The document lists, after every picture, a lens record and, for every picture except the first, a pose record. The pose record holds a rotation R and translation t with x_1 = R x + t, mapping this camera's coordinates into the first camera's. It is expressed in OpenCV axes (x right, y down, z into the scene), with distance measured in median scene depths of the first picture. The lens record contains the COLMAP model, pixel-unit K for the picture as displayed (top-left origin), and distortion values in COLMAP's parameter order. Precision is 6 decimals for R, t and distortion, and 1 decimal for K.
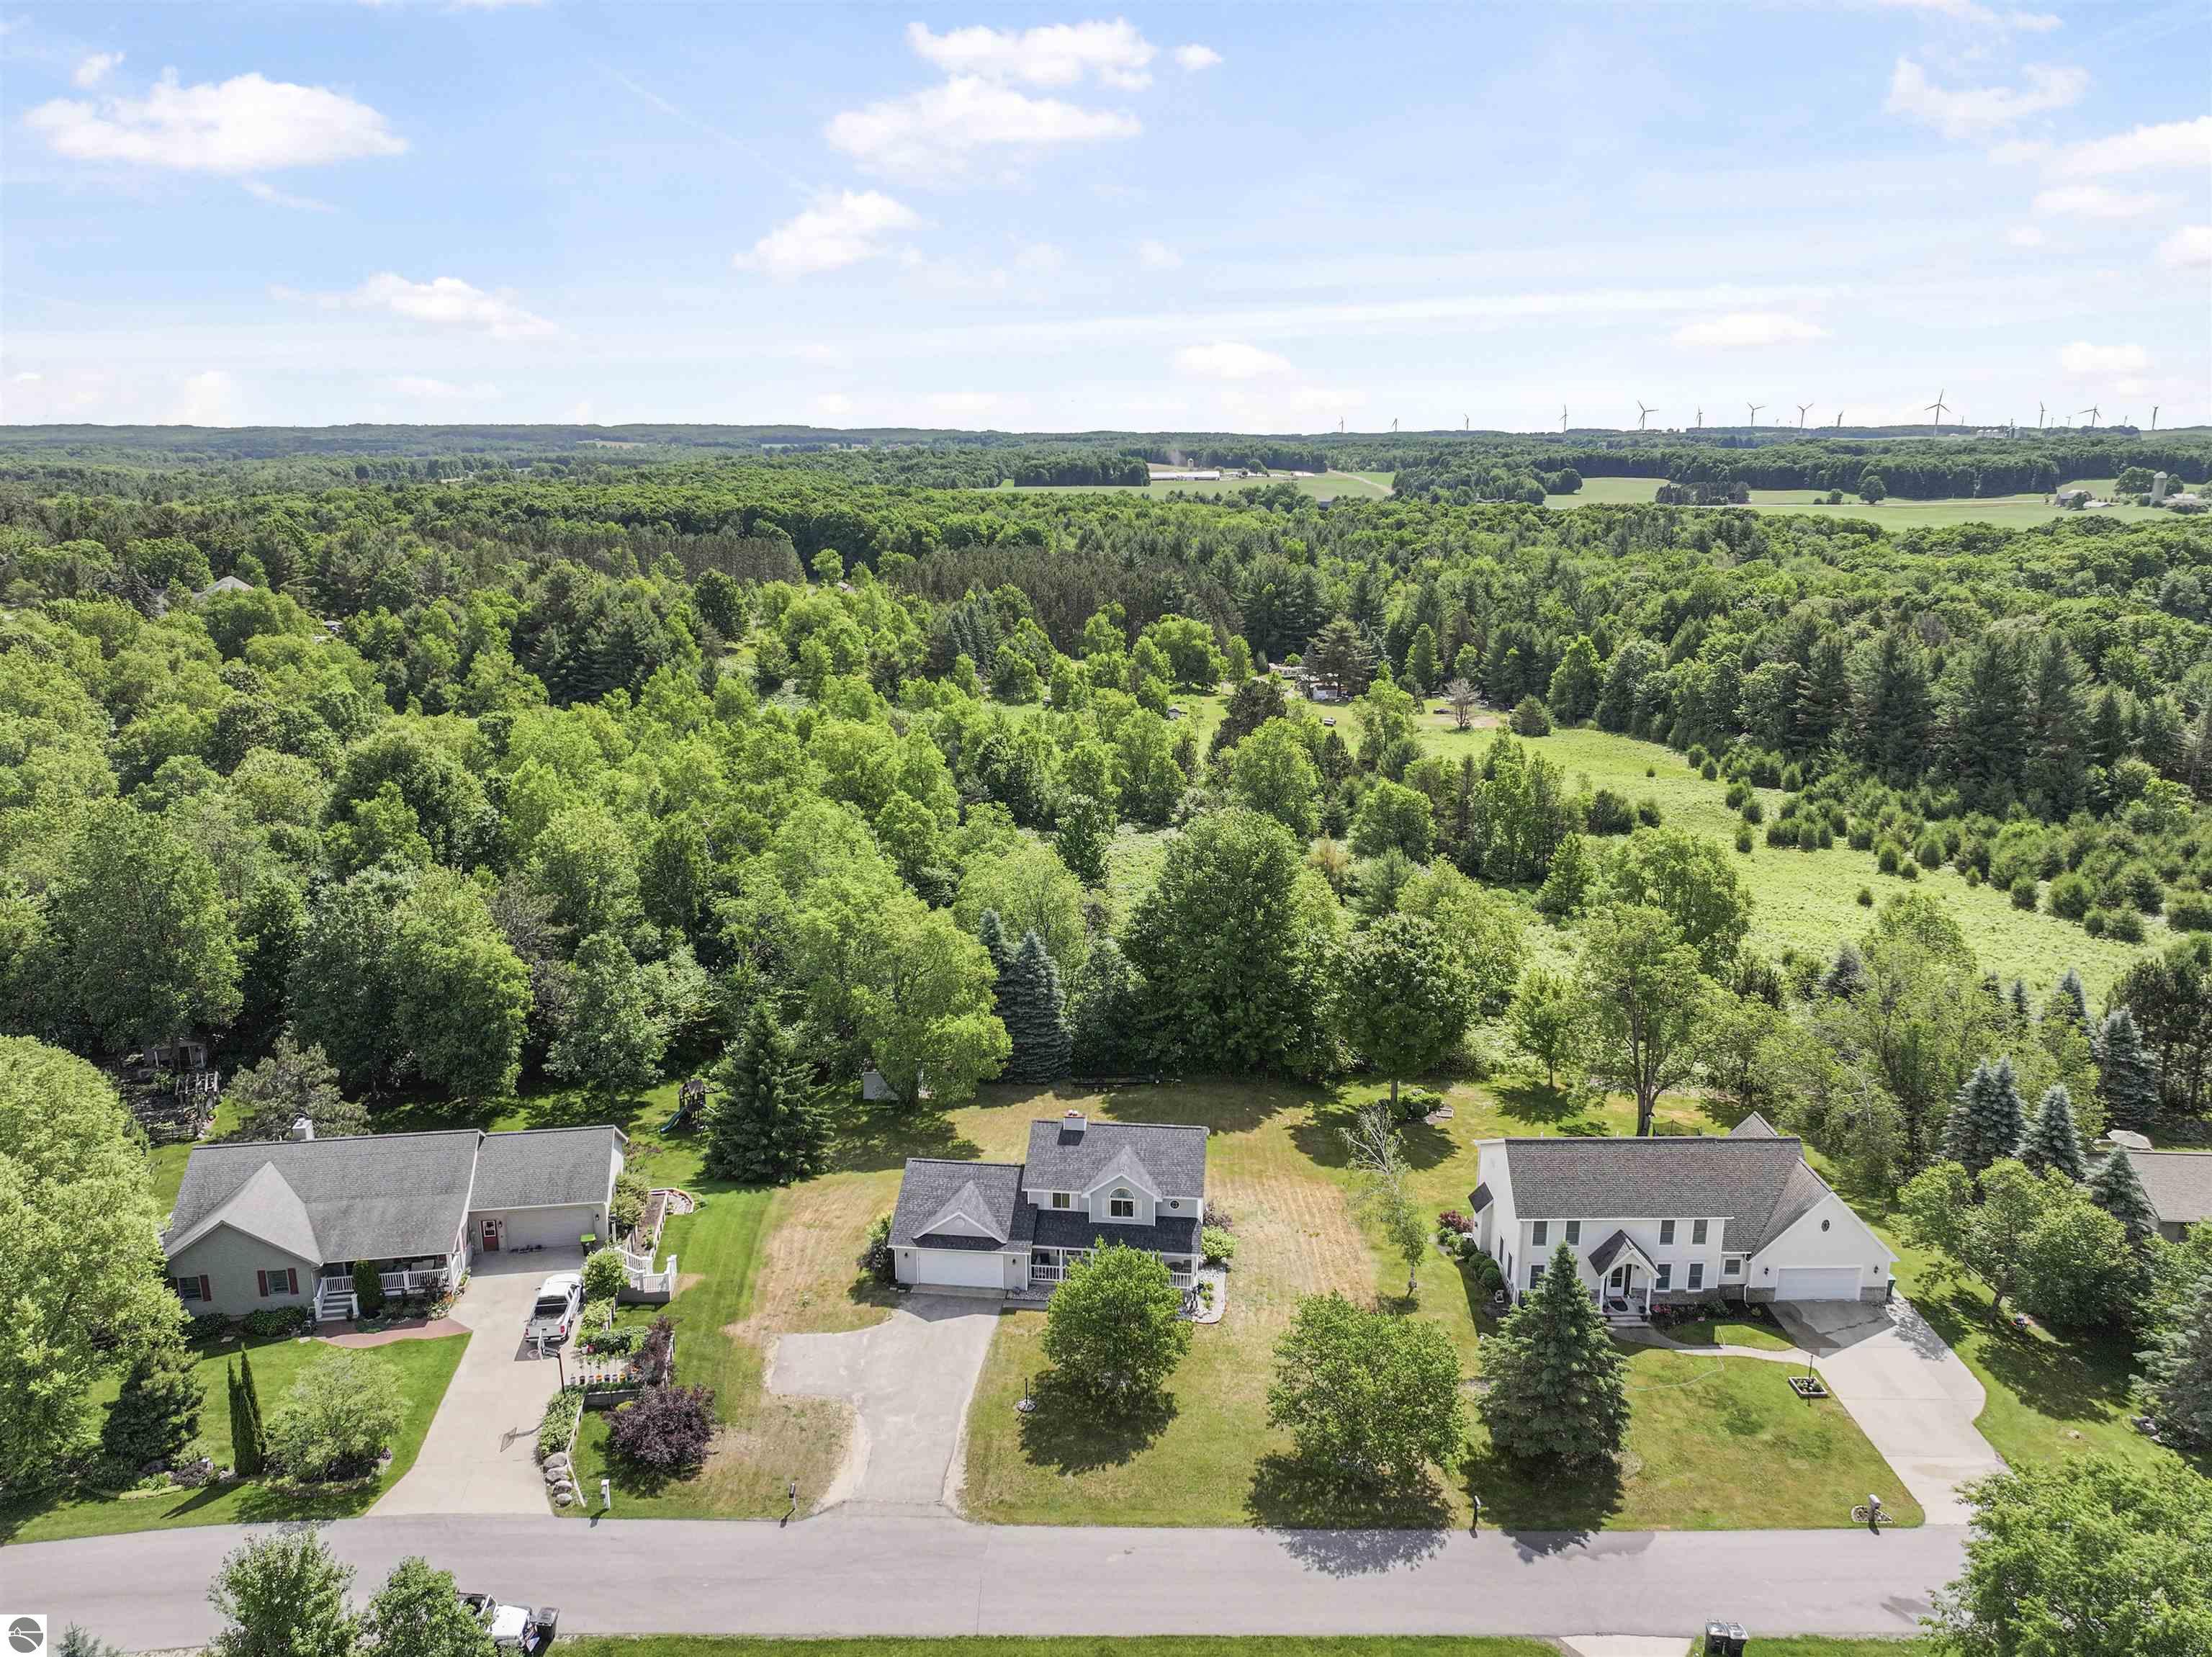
lens RADIAL K [[1575.3, 0, 1108.4], [0, 1575.3, 832.8], [0, 0, 1]] dist [0.007992, 0.011109]
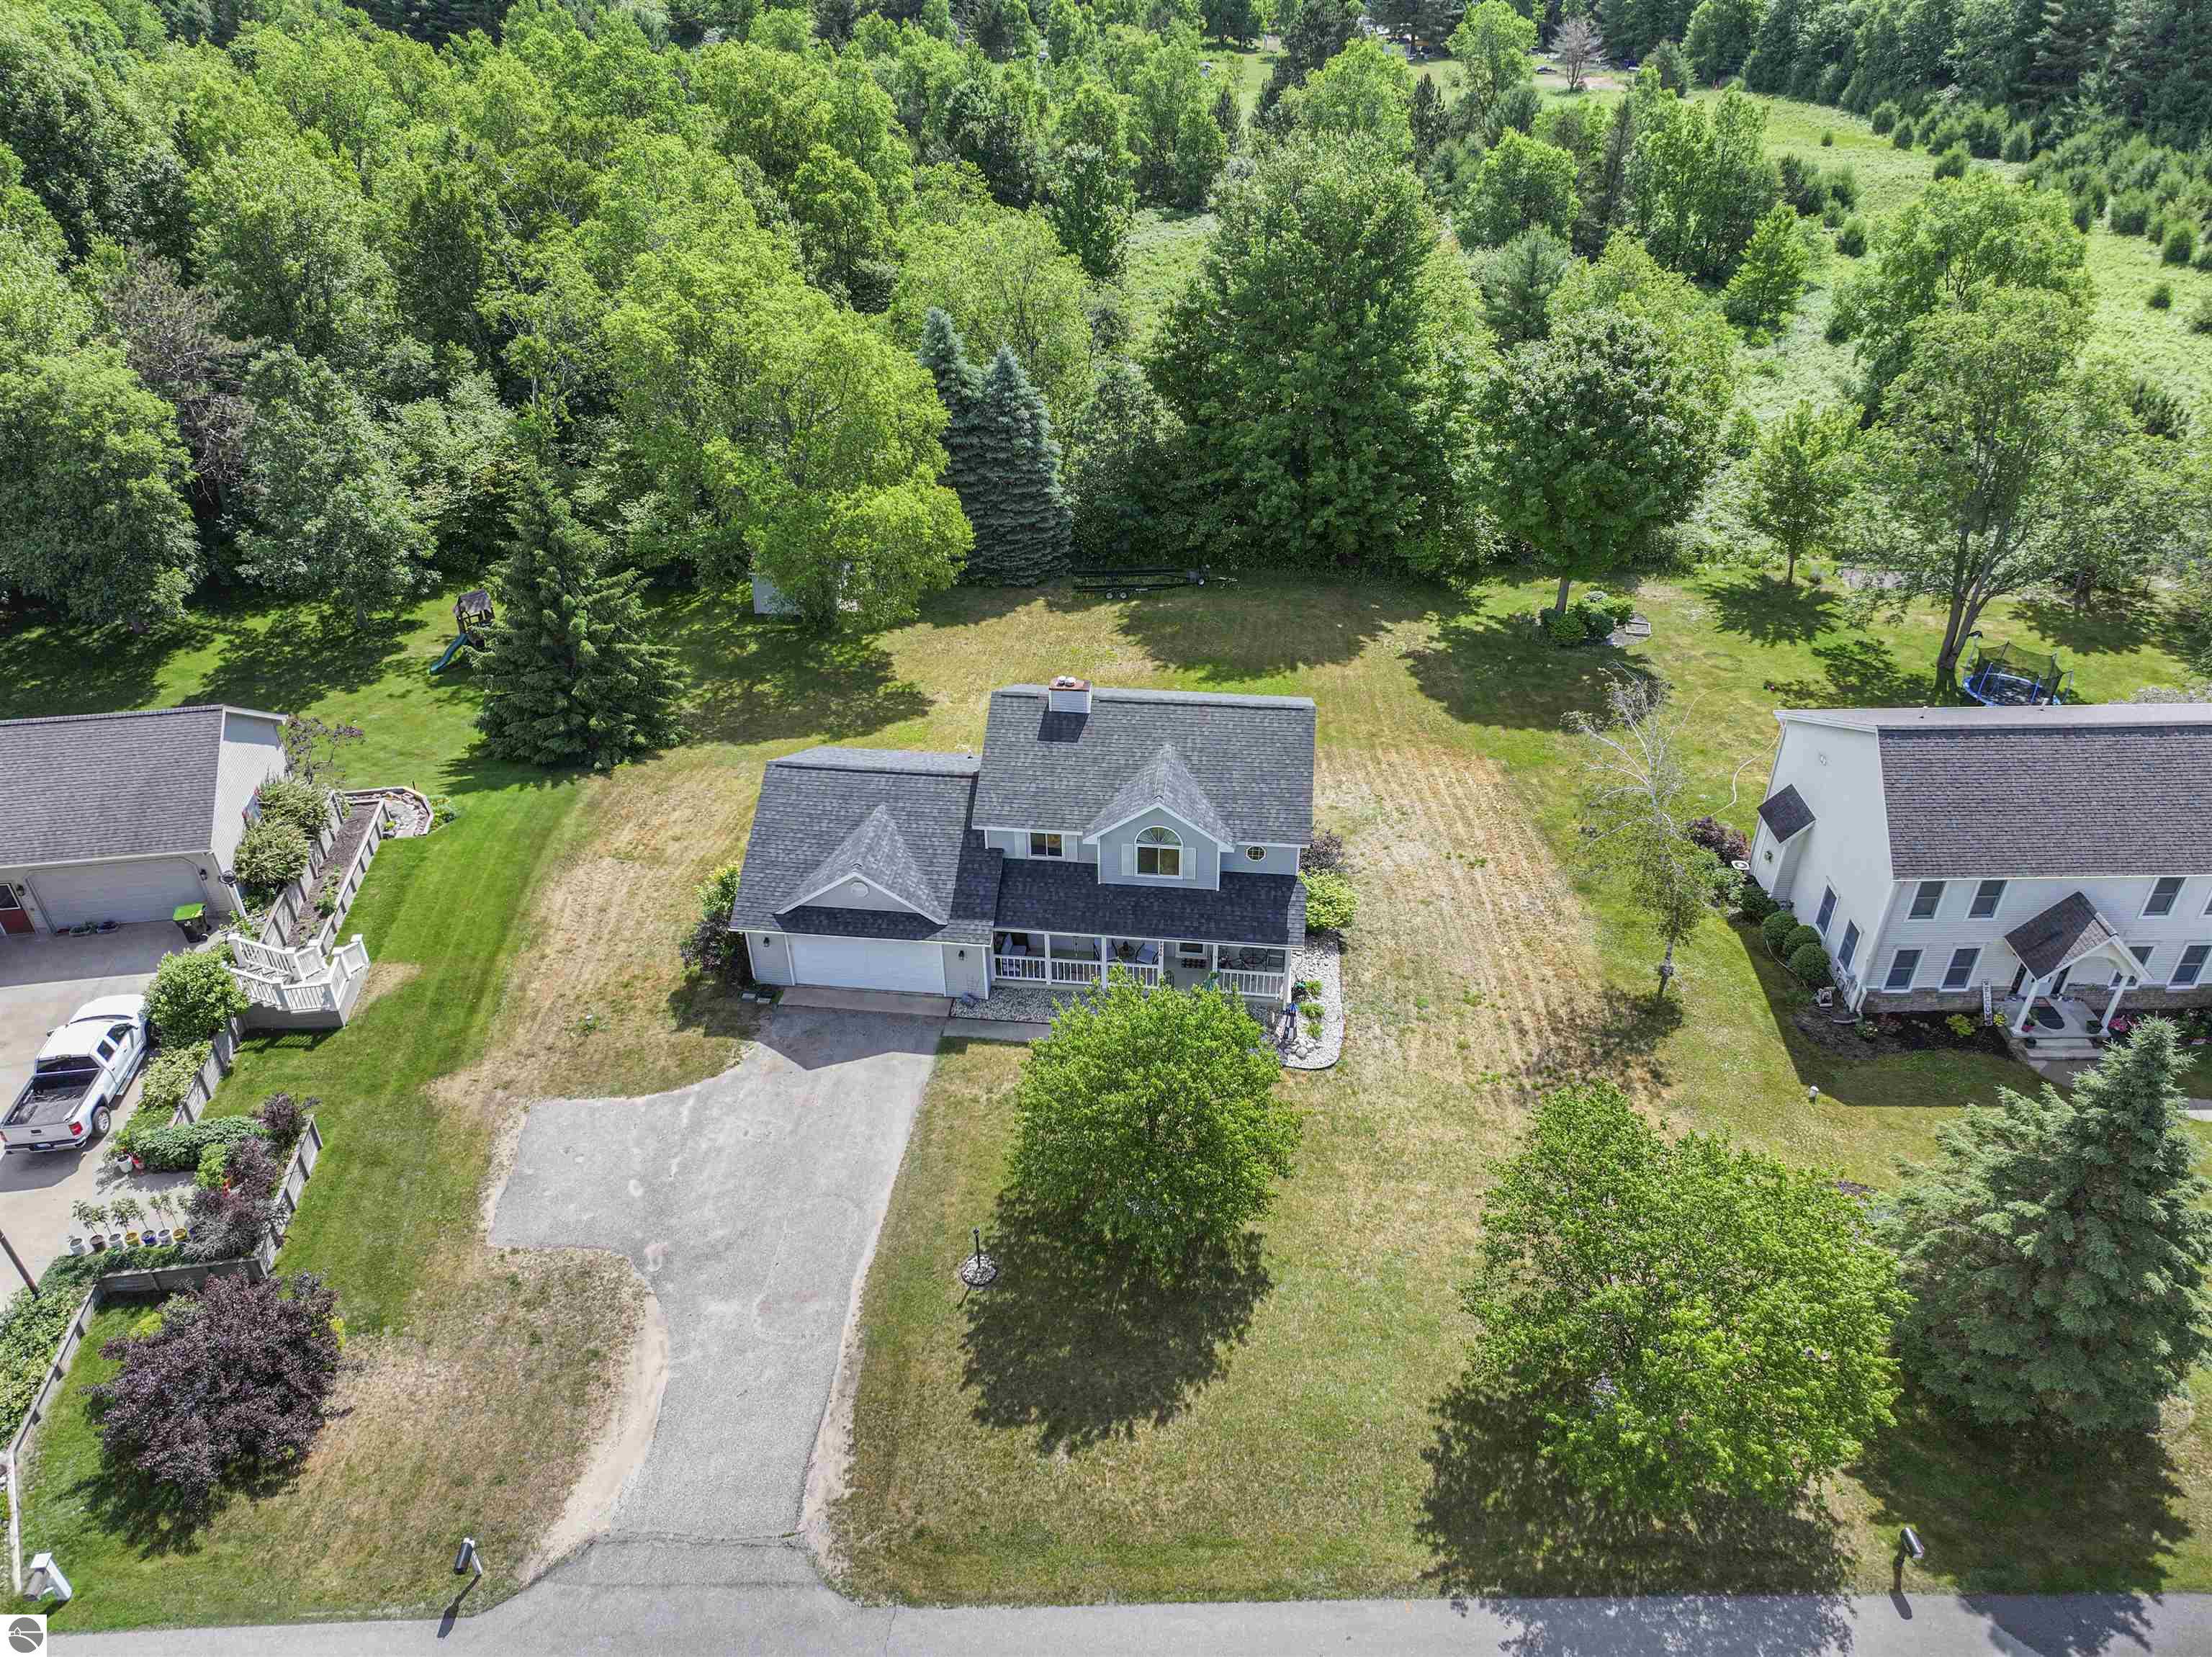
lens RADIAL K [[1575.3, 0, 1112.0], [0, 1575.3, 824.9], [0, 0, 1]] dist [0.007992, 0.011109]
pose [[0.999961, -0.004630, -0.007498, -0.002413], [0.006882, 0.941726, 0.336312, 0.033739], [0.005504, -0.336350, 0.941721, 0.372077]]
